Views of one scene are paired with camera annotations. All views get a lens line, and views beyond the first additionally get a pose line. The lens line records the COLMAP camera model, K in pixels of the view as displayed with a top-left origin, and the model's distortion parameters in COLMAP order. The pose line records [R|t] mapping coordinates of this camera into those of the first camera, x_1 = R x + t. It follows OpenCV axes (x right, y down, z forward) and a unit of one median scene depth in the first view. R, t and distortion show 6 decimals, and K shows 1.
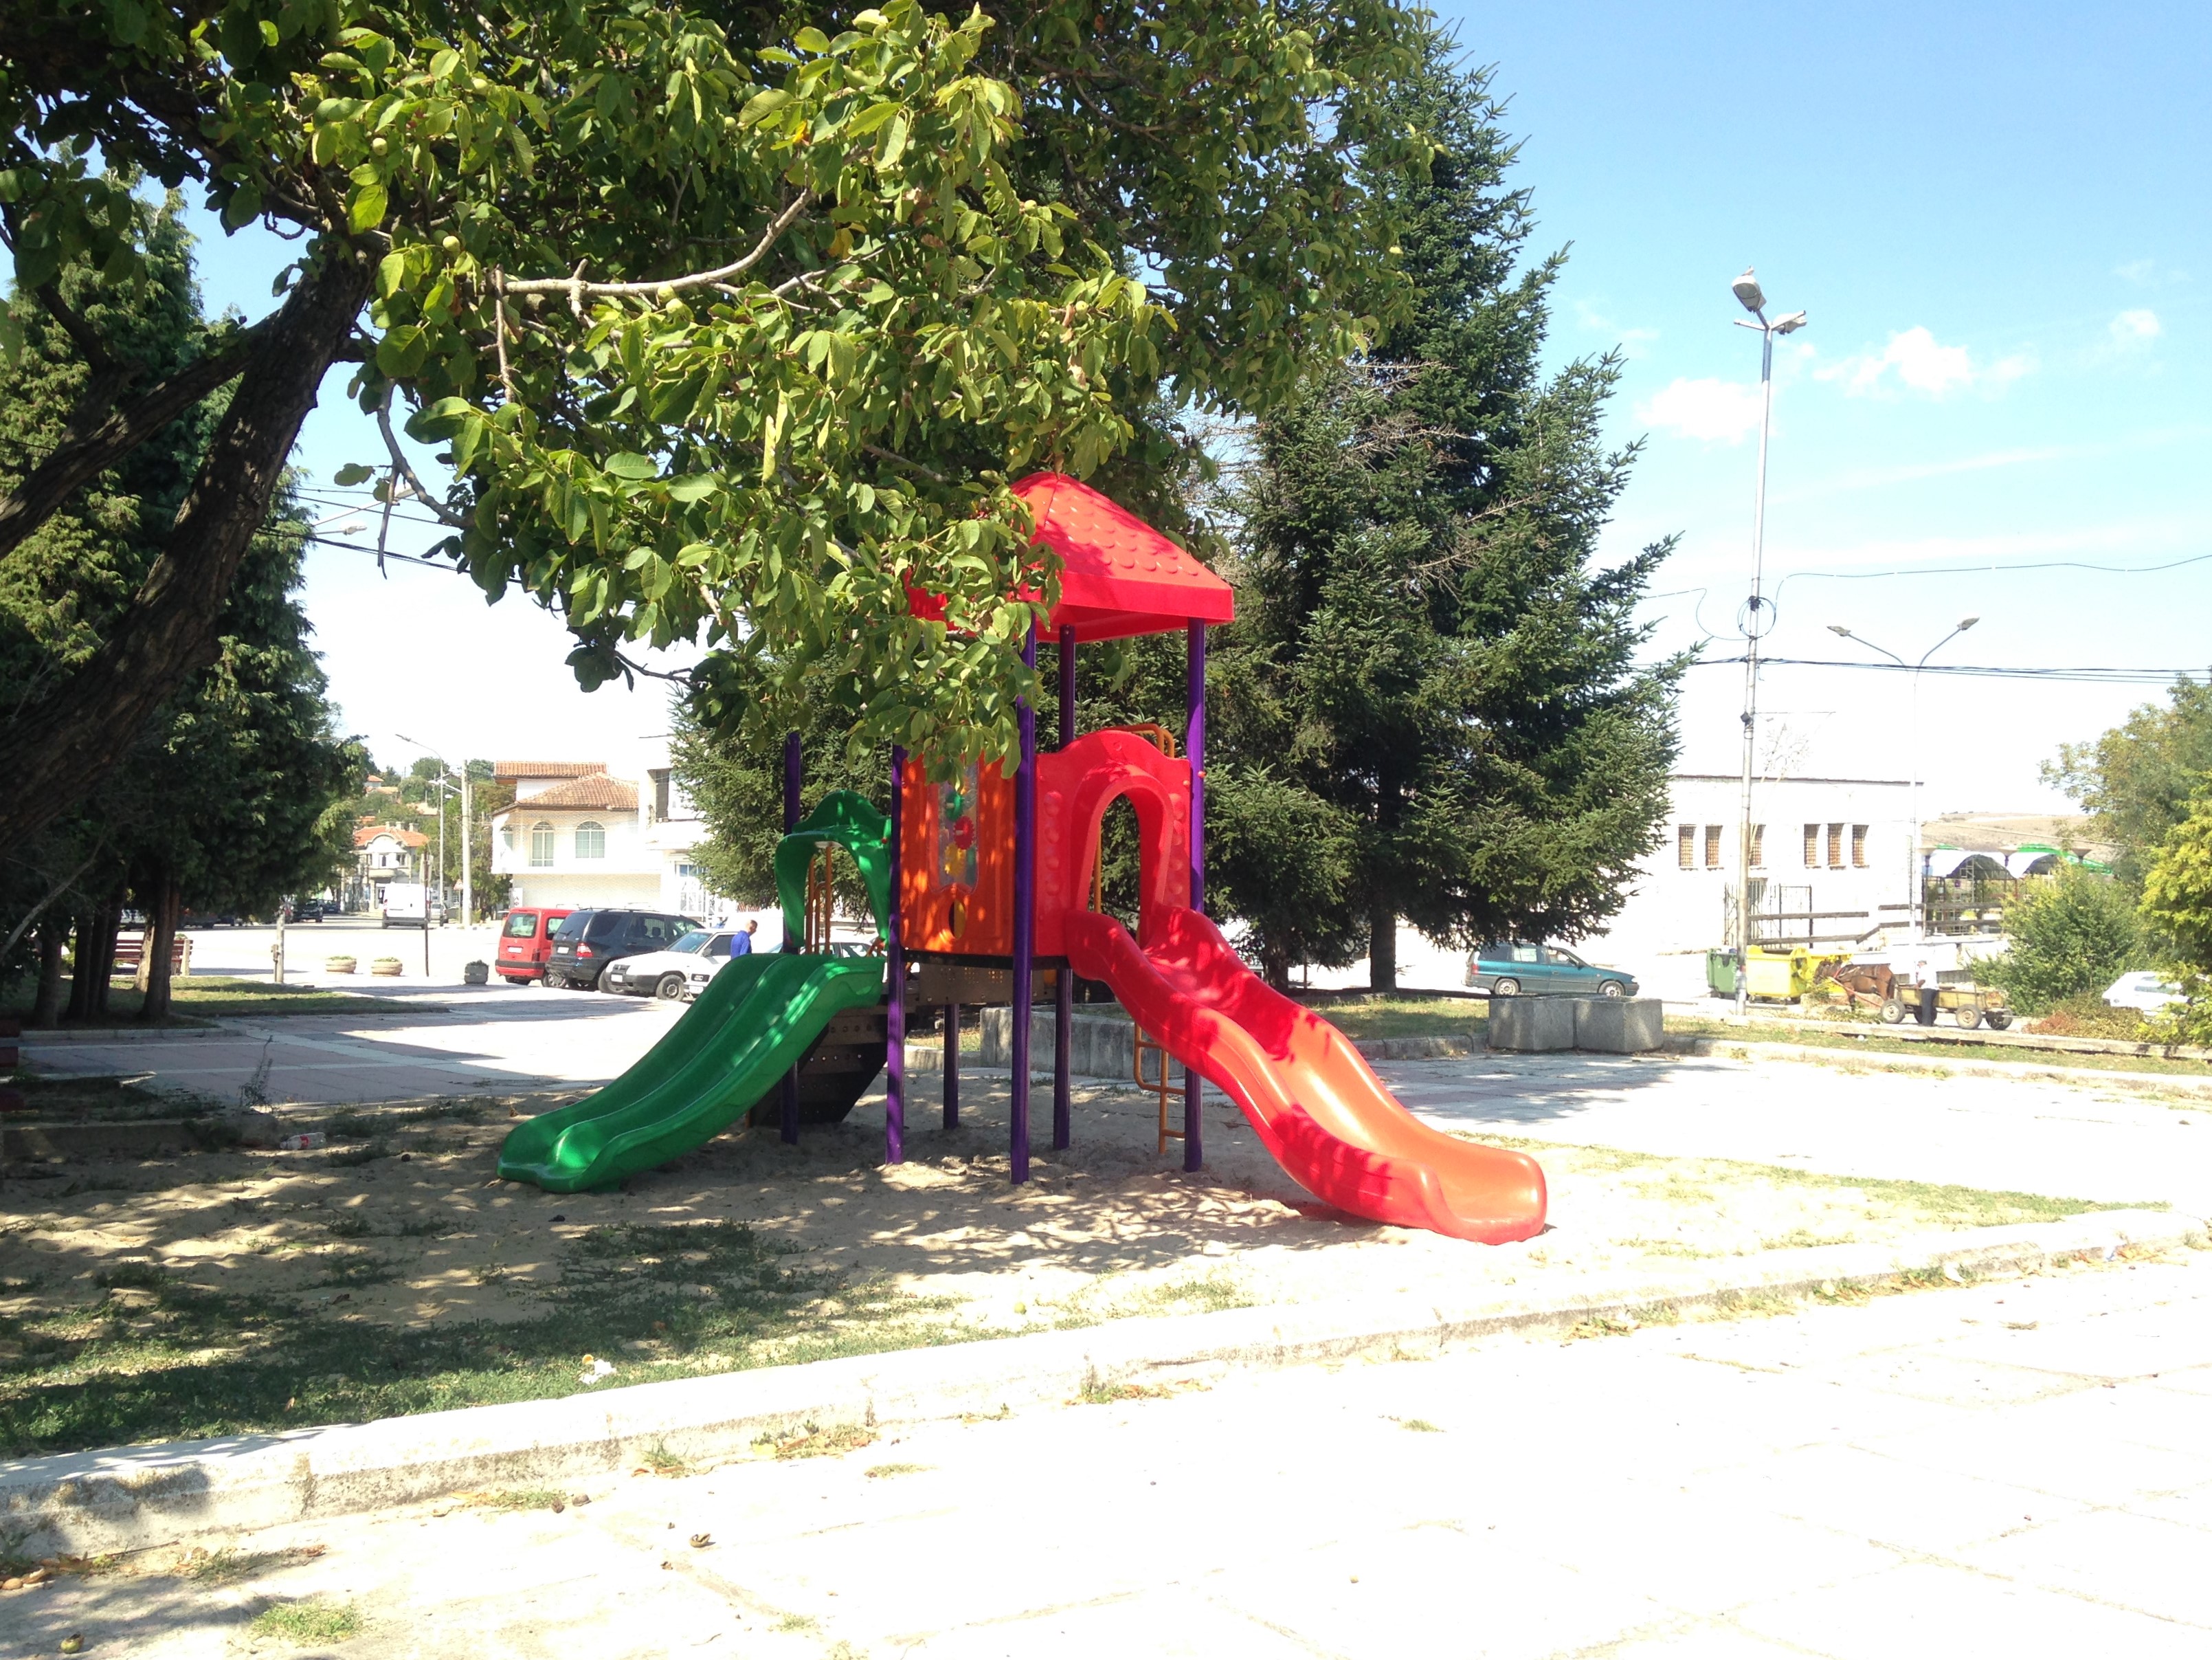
lens RADIAL K [[2134.1, 0, 1106.0], [0, 2134.1, 830.0], [0, 0, 1]] dist [0.048141, -0.006672]
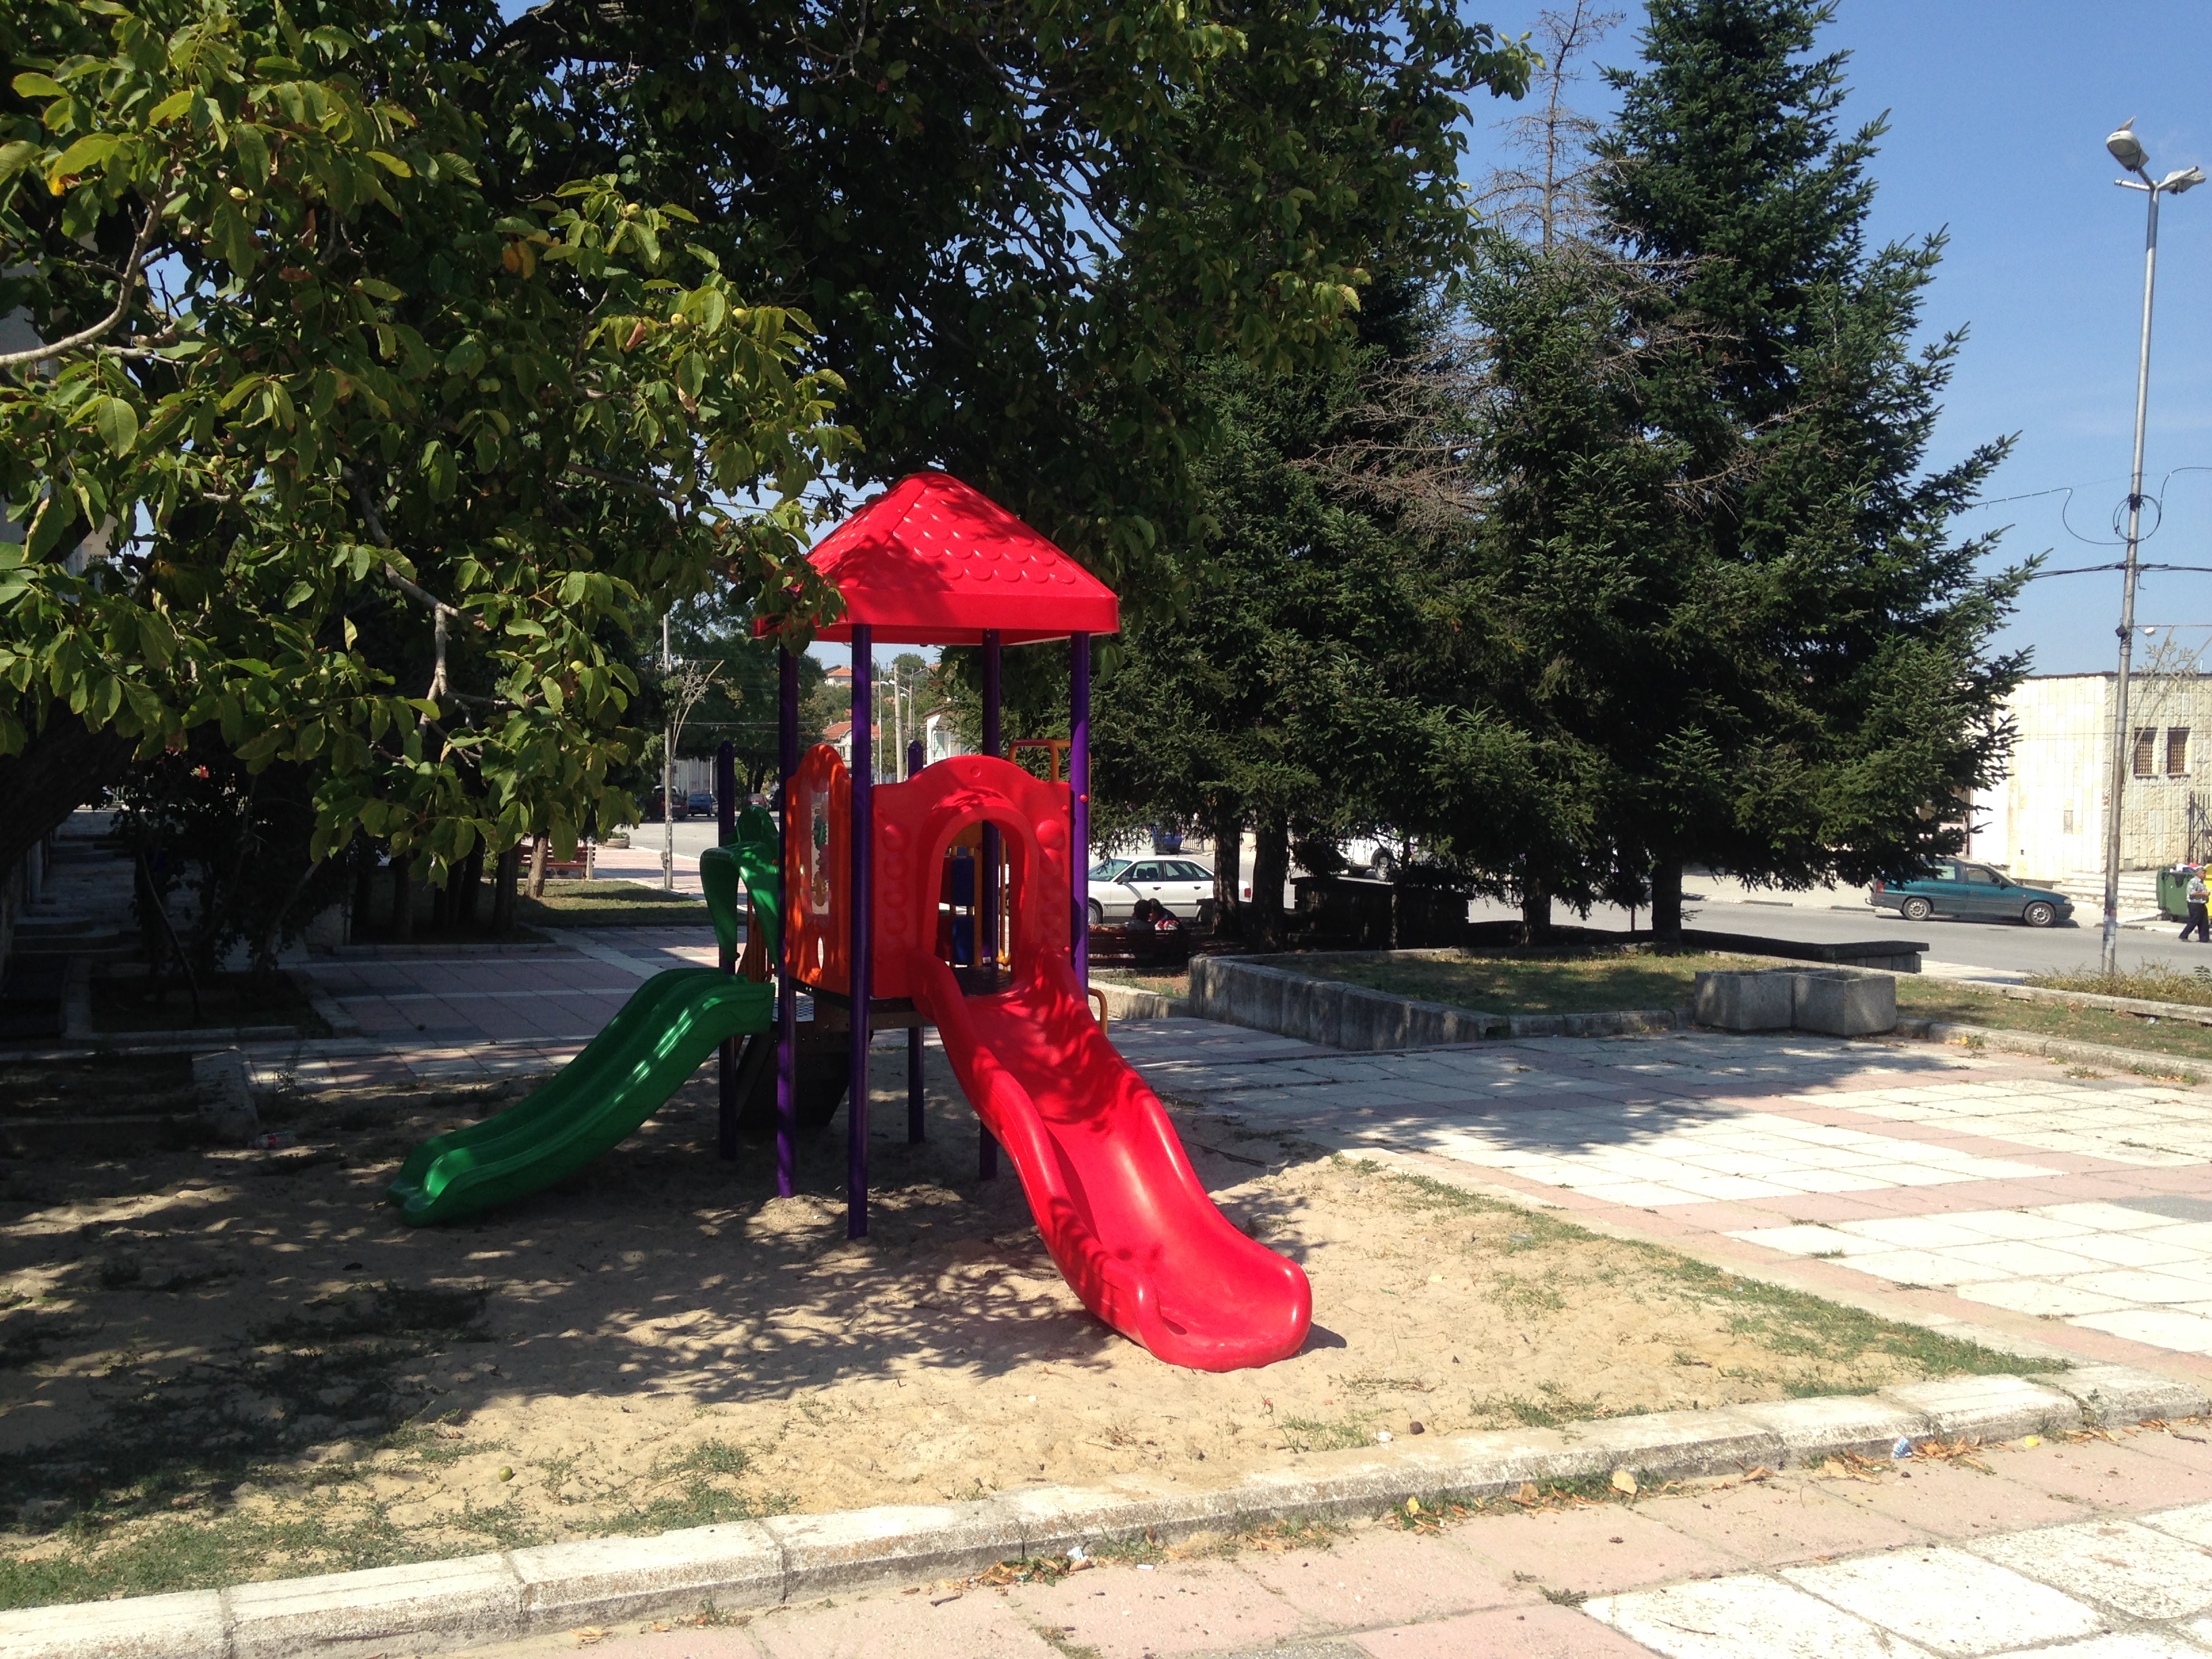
lens RADIAL K [[2125.4, 0, 1106.0], [0, 2125.4, 829.5], [0, 0, 1]] dist [0.016681, 0.024771]
pose [[0.976038, 0.009169, -0.217408, 0.095944], [0.002372, 0.998604, 0.052765, -0.022081], [0.217588, -0.052017, 0.974654, 0.045362]]
